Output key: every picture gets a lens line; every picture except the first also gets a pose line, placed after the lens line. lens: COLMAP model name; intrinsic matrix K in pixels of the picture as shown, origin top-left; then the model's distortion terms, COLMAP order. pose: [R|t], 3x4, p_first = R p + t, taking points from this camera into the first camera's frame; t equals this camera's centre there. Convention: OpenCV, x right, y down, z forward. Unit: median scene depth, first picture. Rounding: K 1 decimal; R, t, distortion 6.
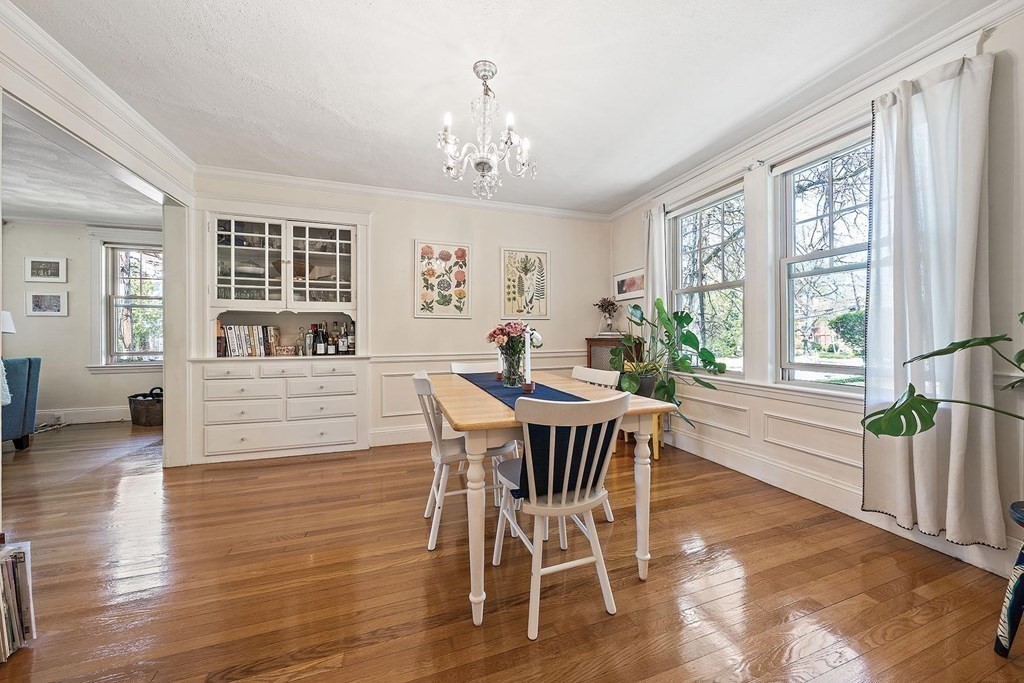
lens RADIAL K [[352.4, 0, 518.1], [0, 352.4, 334.6], [0, 0, 1]] dist [-0.005745, -0.000370]
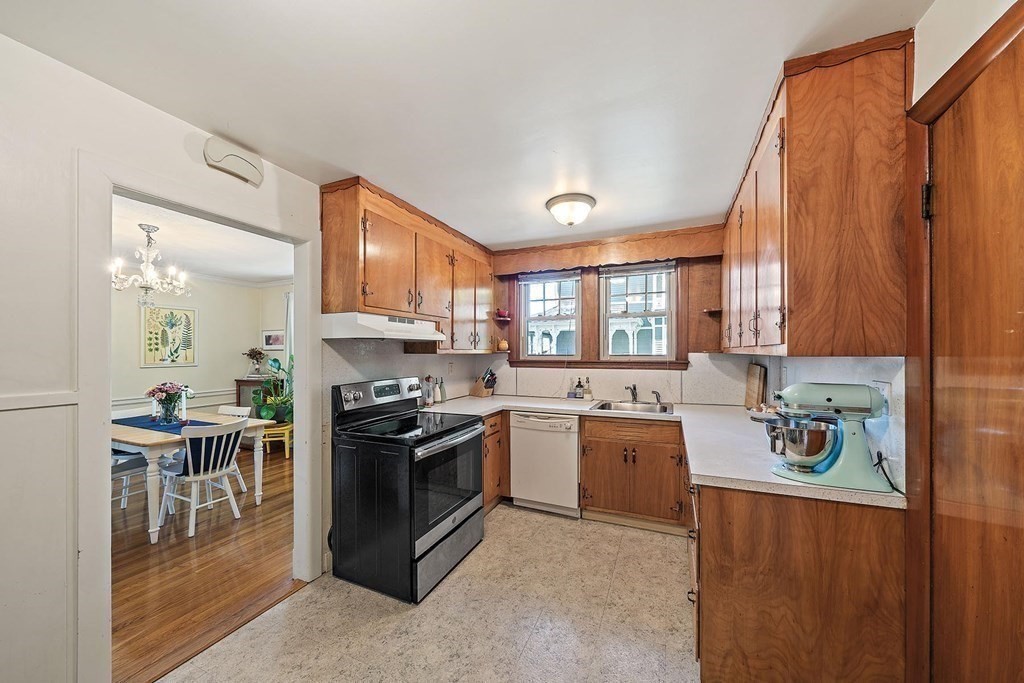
lens RADIAL K [[352.4, 0, 512.5], [0, 352.4, 352.3], [0, 0, 1]] dist [-0.005745, -0.000370]
pose [[0.673446, 0.007513, 0.739198, -0.138661], [-0.002289, 0.999965, -0.008079, -0.161795], [-0.739232, 0.003749, 0.673440, -1.174904]]
